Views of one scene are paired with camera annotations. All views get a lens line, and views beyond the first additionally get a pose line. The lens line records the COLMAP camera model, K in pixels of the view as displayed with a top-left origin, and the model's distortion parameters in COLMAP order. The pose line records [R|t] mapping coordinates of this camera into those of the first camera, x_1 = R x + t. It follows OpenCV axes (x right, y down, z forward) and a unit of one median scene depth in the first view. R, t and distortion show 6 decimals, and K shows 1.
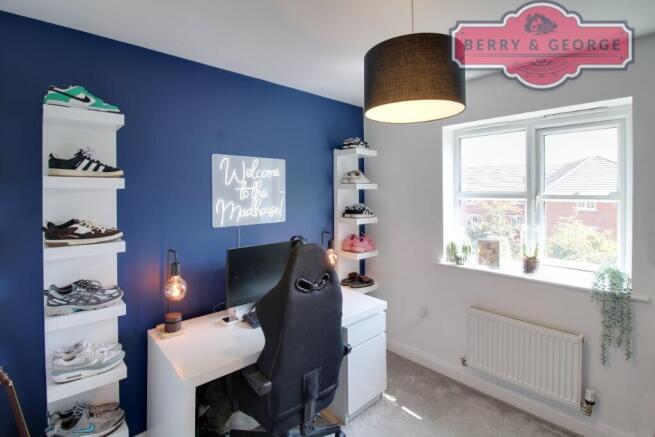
lens RADIAL K [[326.9, 0, 327.9], [0, 326.9, 194.5], [0, 0, 1]] dist [-0.000174, -0.000094]
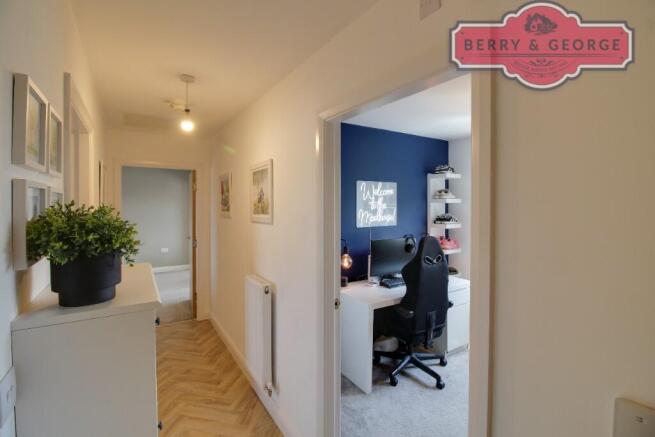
lens RADIAL K [[313.2, 0, 330.3], [0, 313.2, 206.6], [0, 0, 1]] dist [0.001204, 0.000194]
pose [[0.984207, 0.005381, -0.176937, -0.192598], [-0.004903, 0.999983, 0.003139, -0.003158], [0.176951, -0.002222, 0.984217, -0.466808]]
